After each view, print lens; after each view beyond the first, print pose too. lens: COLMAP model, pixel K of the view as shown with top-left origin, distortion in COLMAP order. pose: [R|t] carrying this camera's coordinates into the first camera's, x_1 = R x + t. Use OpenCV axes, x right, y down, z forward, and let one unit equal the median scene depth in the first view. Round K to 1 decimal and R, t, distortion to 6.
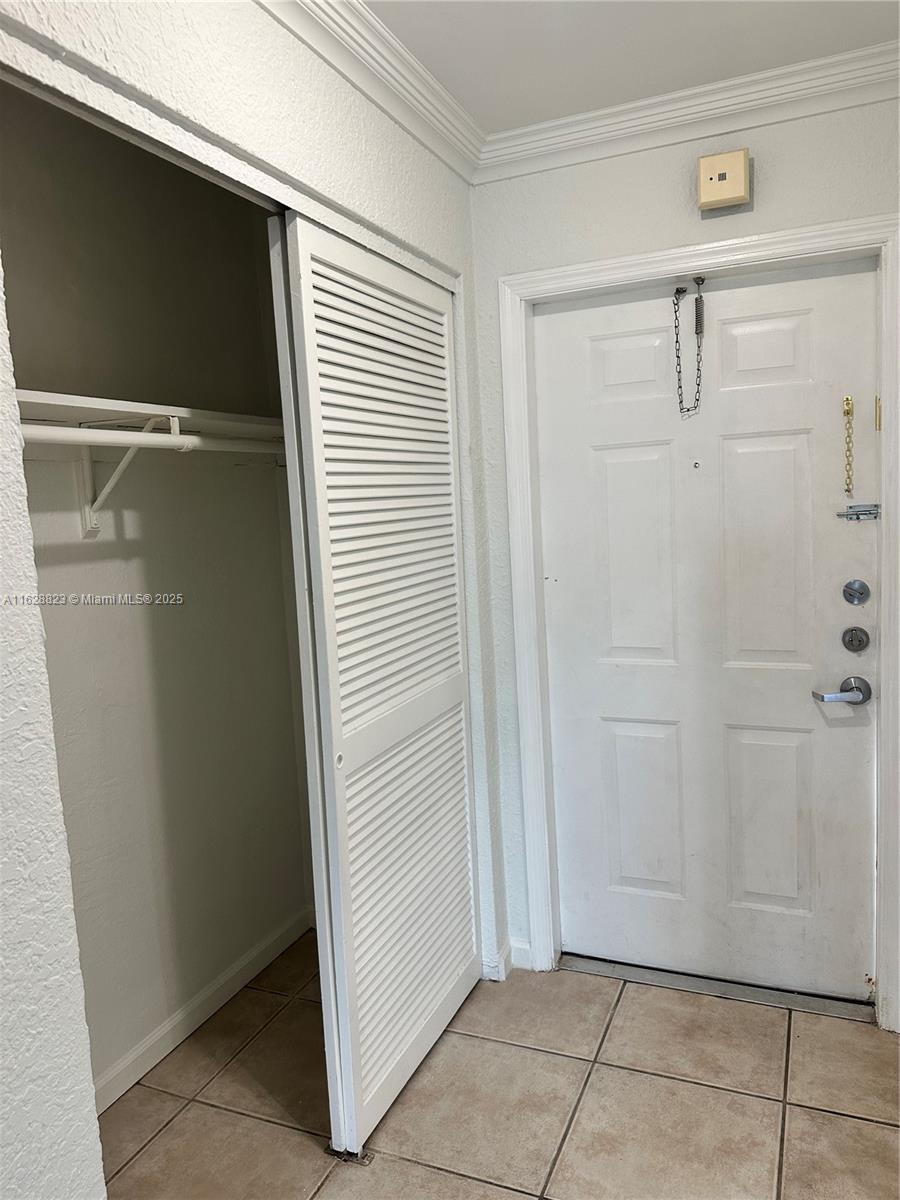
lens RADIAL K [[843.4, 0, 450.0], [0, 843.4, 600.0], [0, 0, 1]] dist [0.089392, -0.119212]
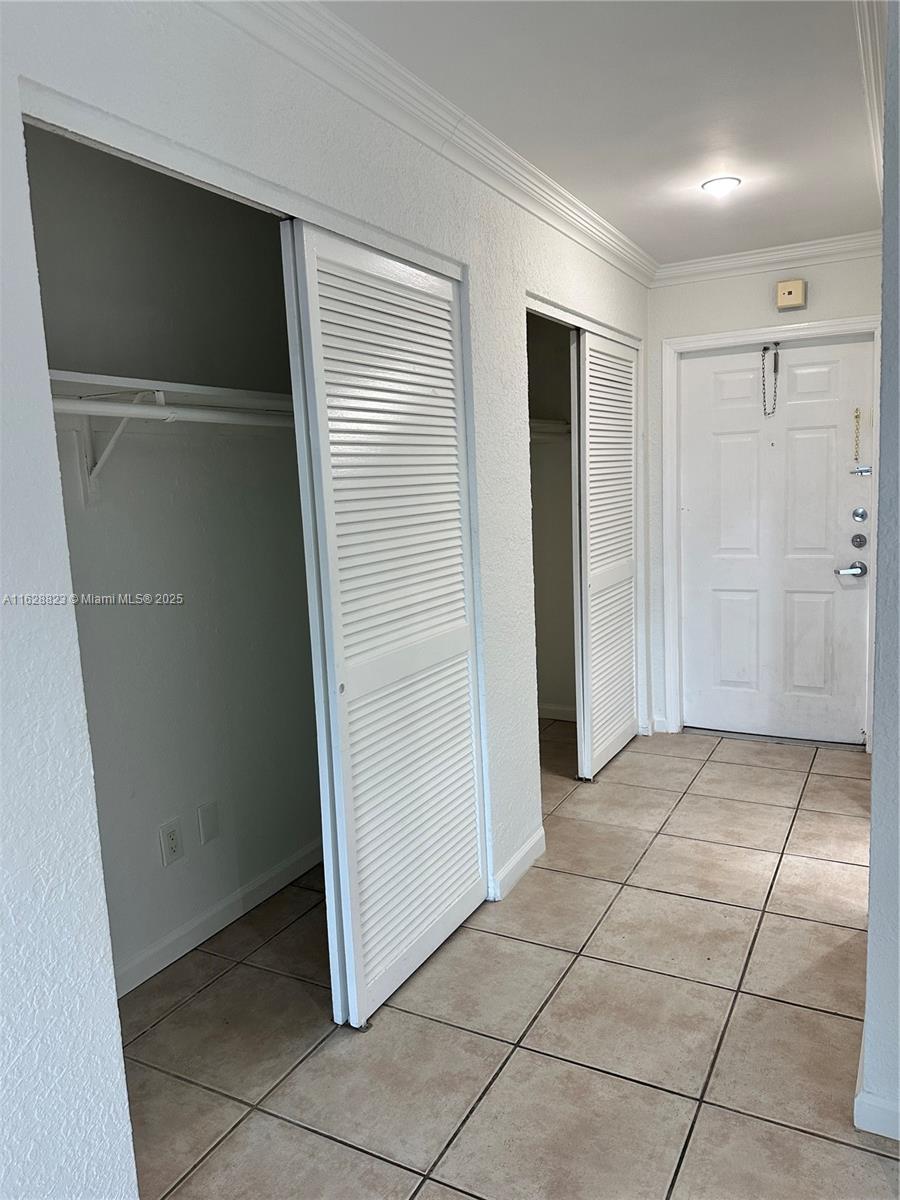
lens RADIAL K [[847.2, 0, 448.1], [0, 847.2, 592.5], [0, 0, 1]] dist [0.147334, -0.291440]
pose [[0.996267, 0.020961, -0.083741, -0.238934], [-0.019077, 0.999548, 0.023240, 0.127119], [0.084191, -0.021556, 0.996216, -0.892637]]
